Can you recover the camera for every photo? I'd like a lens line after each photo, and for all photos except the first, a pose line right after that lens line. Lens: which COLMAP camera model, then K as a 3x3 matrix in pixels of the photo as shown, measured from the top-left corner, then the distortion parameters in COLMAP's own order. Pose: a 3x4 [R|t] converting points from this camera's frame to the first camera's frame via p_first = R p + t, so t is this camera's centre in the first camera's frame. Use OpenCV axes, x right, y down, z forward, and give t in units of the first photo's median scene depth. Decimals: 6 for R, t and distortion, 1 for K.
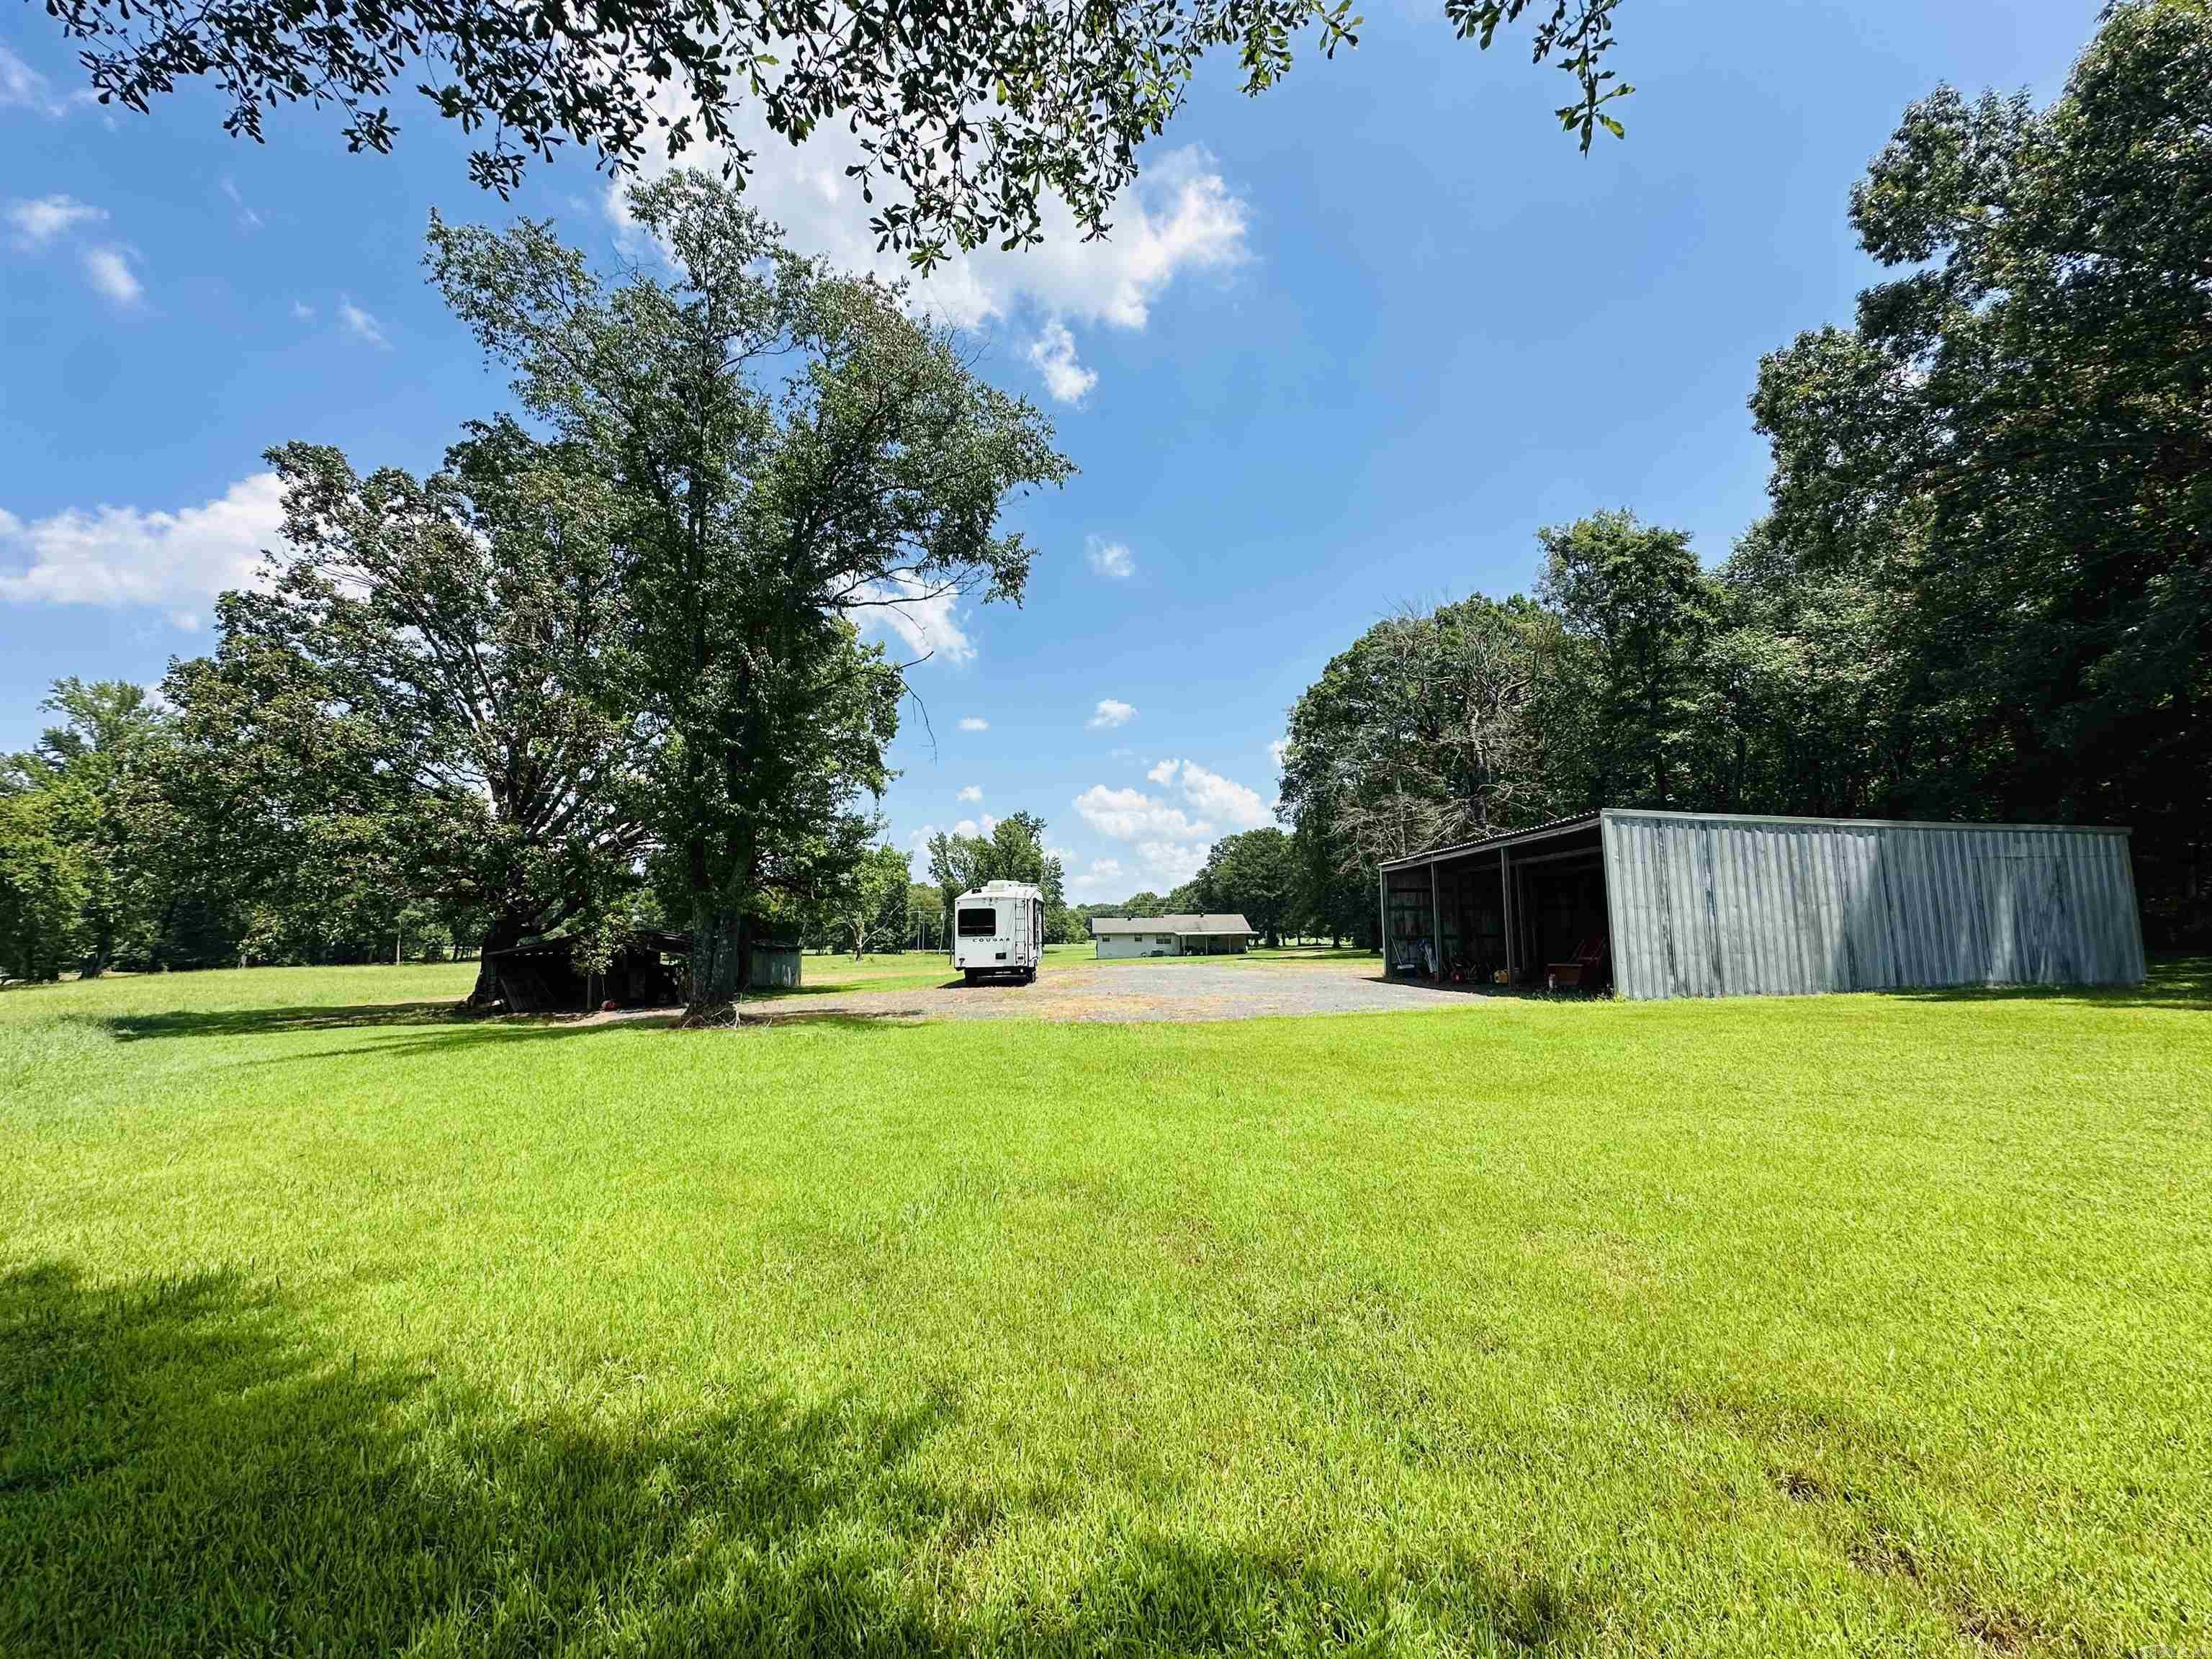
lens RADIAL K [[895.2, 0, 1106.0], [0, 895.2, 829.5], [0, 0, 1]] dist [0.016450, 0.000032]
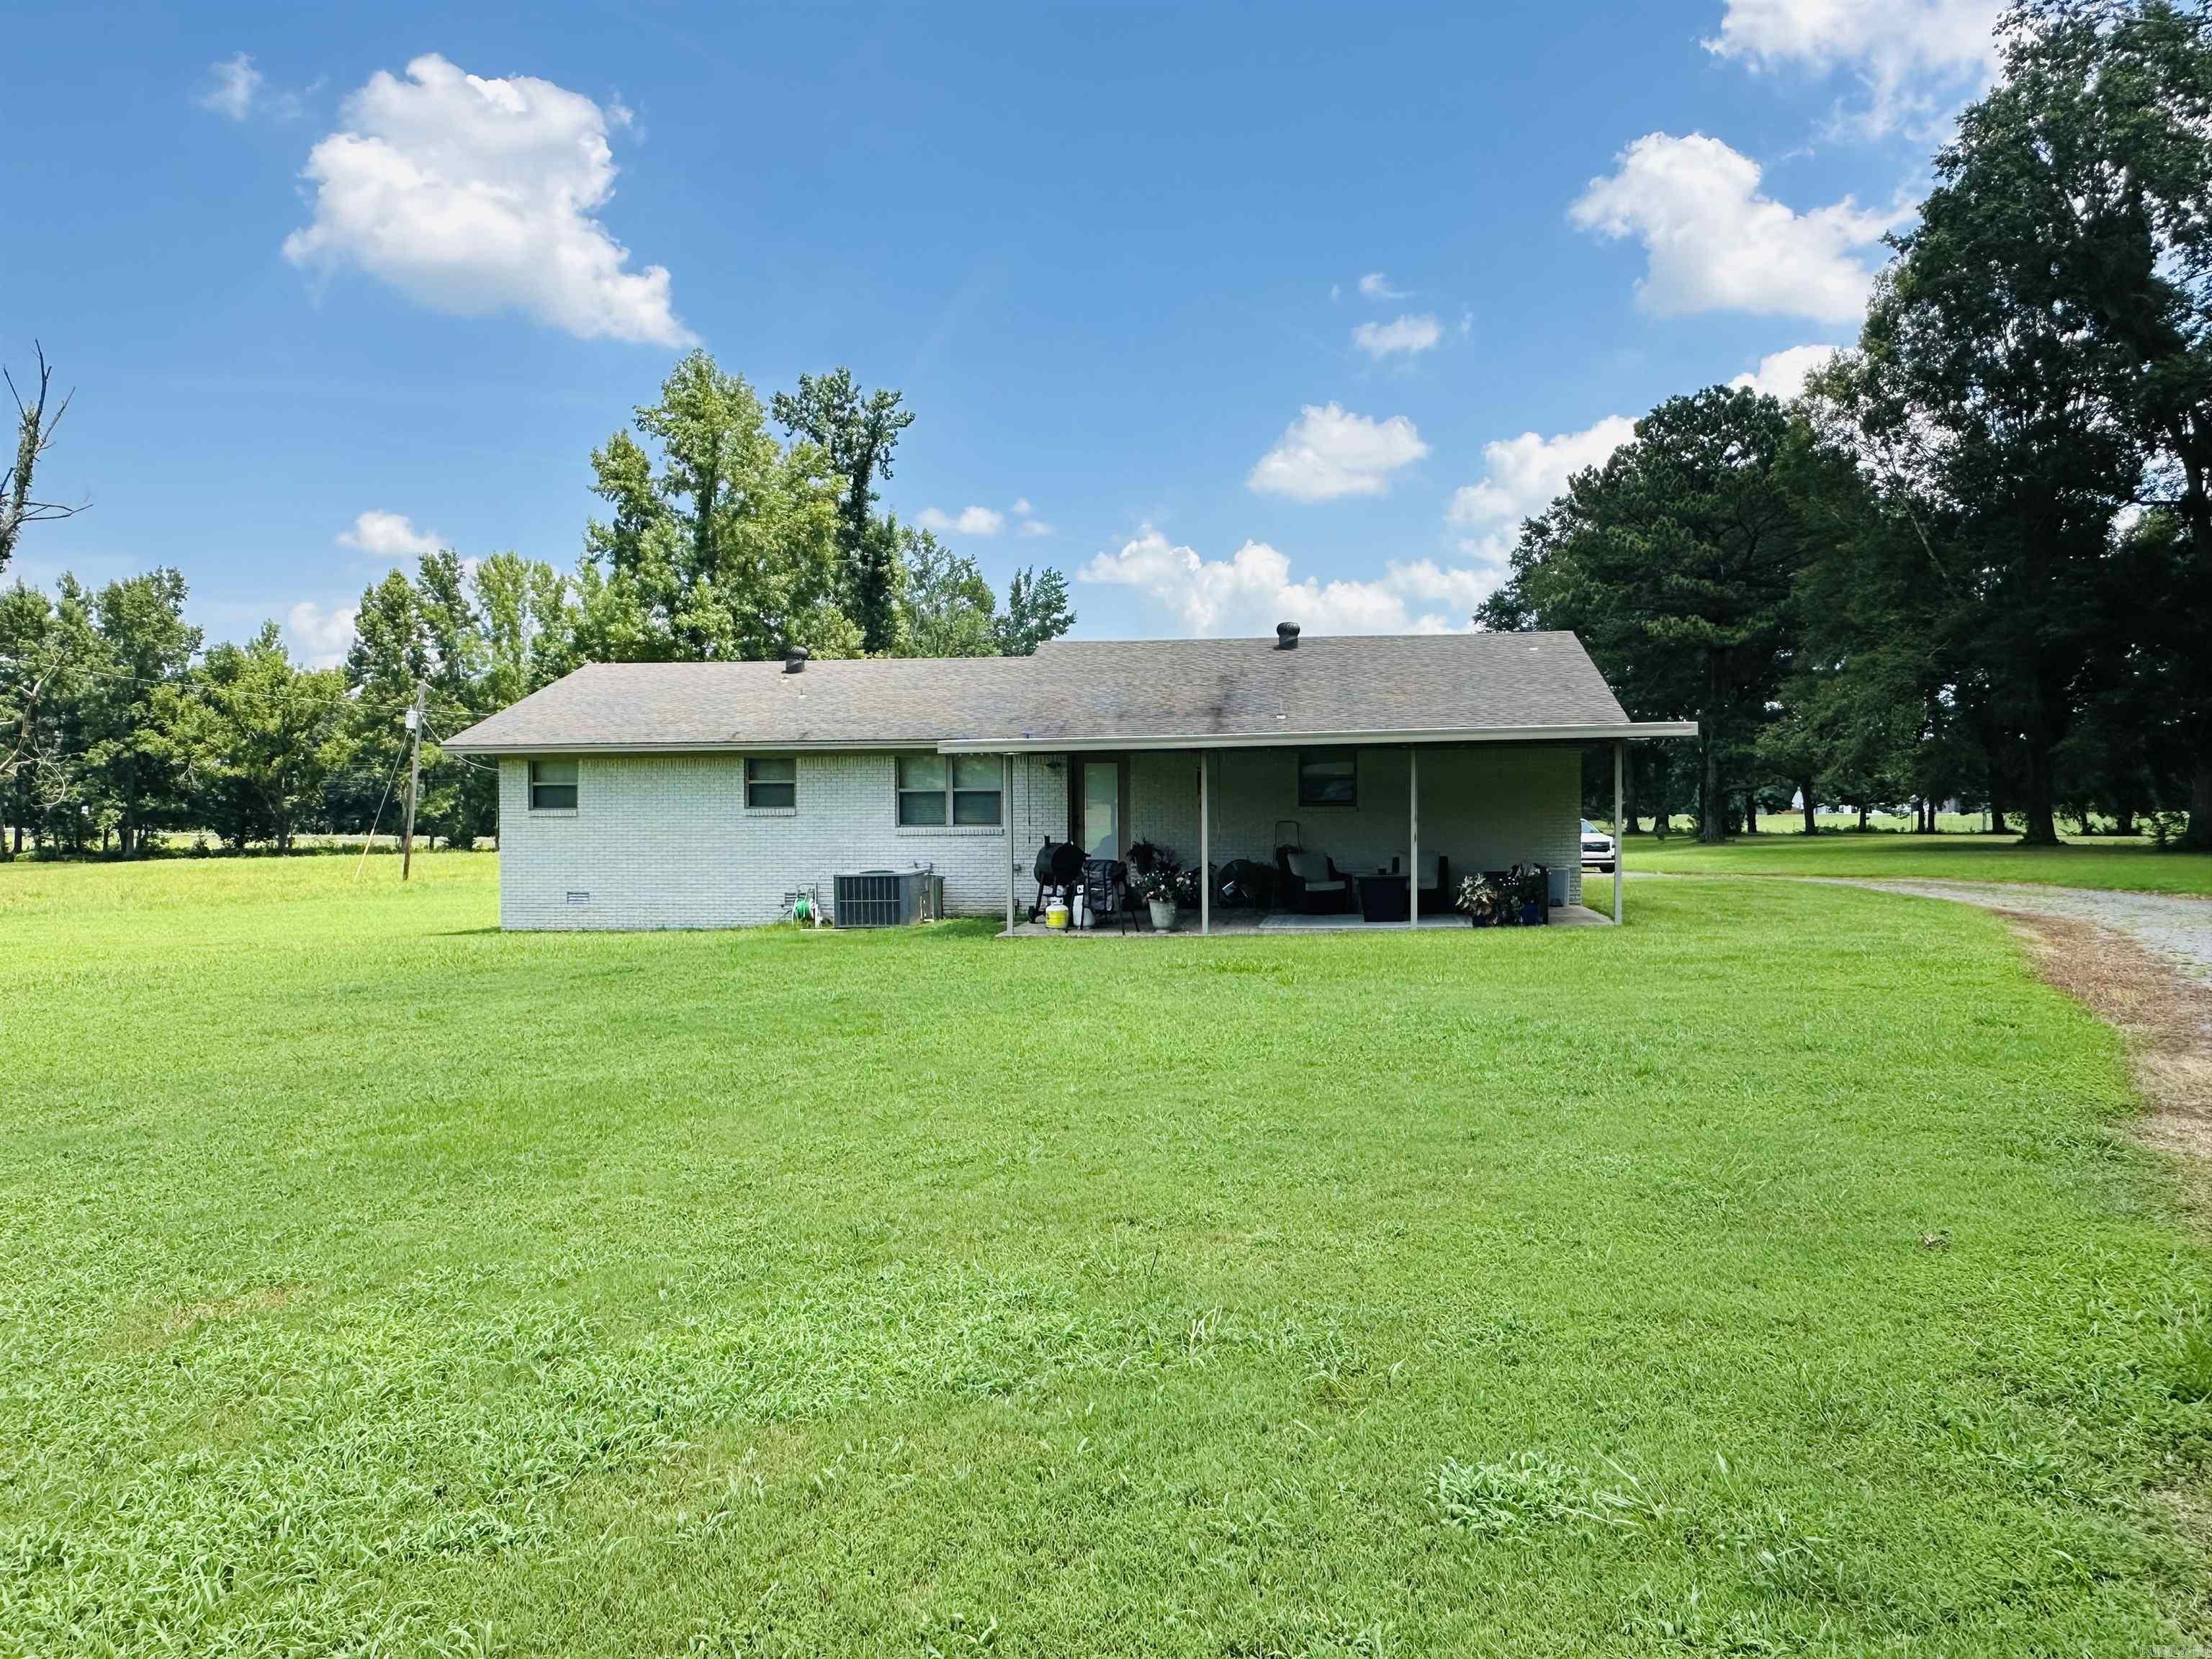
lens RADIAL K [[1627.8, 0, 1106.0], [0, 1627.8, 829.5], [0, 0, 1]] dist [-0.000567, -0.000191]
pose [[0.986283, -0.007203, -0.164904, 0.080054], [0.027860, 0.991978, 0.123301, 0.061984], [0.162693, -0.126204, 0.978572, 0.484004]]
